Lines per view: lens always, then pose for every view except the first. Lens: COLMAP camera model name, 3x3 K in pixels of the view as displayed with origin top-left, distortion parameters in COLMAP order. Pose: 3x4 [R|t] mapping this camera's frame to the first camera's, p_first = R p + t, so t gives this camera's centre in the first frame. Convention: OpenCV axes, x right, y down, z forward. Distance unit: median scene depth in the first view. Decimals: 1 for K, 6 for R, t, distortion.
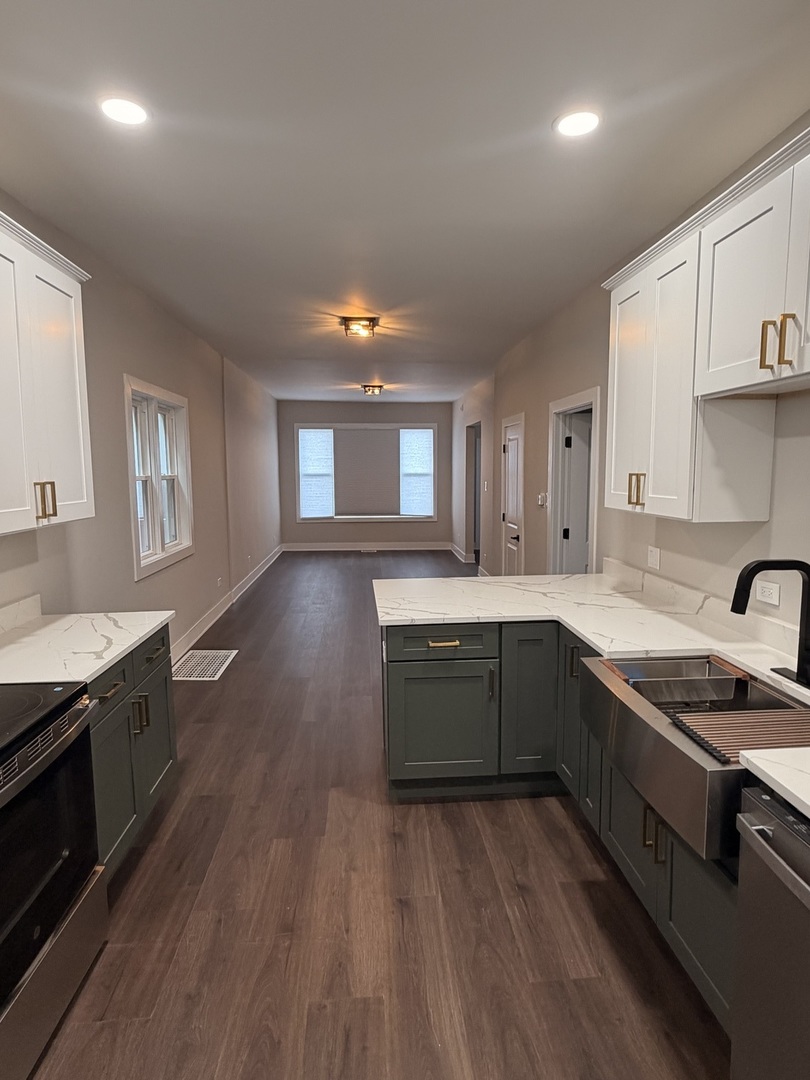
lens RADIAL K [[589.9, 0, 407.1], [0, 589.9, 540.4], [0, 0, 1]] dist [0.013554, 0.002202]
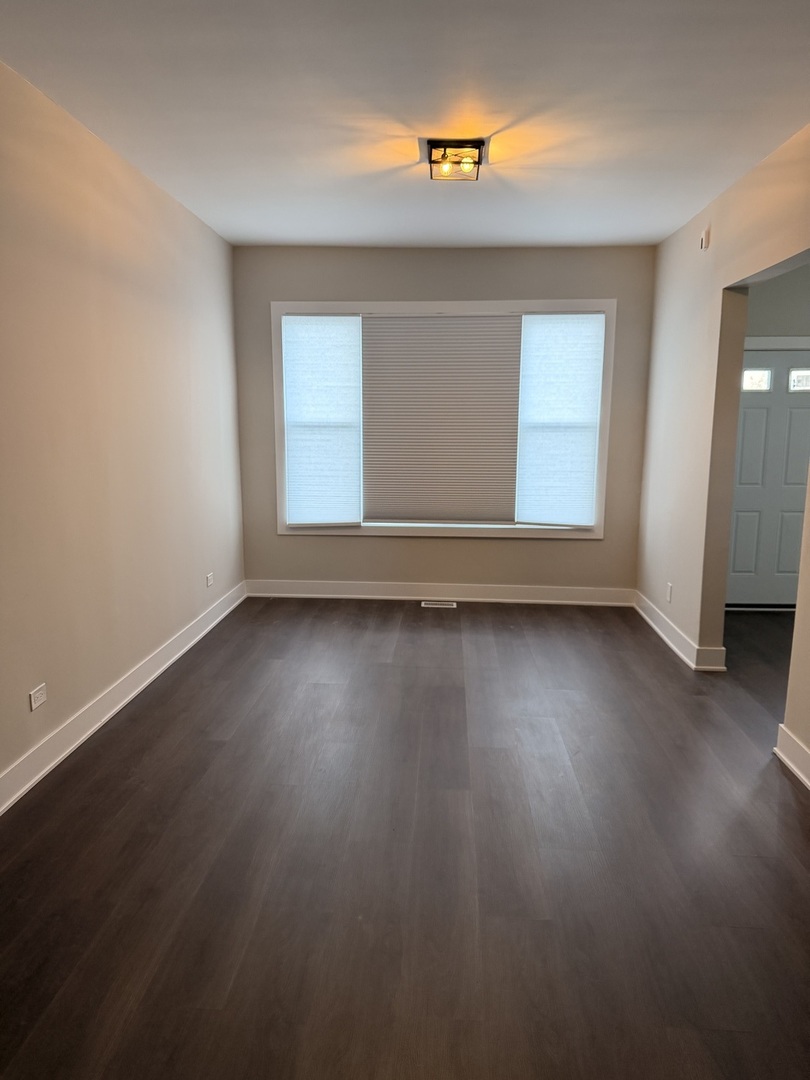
lens RADIAL K [[758.1, 0, 404.8], [0, 758.1, 544.5], [0, 0, 1]] dist [0.065249, -0.000621]
pose [[0.991200, 0.030388, -0.128841, -0.019718], [-0.025846, 0.998989, 0.036781, -0.046539], [0.129828, -0.033127, 0.990983, 0.454469]]
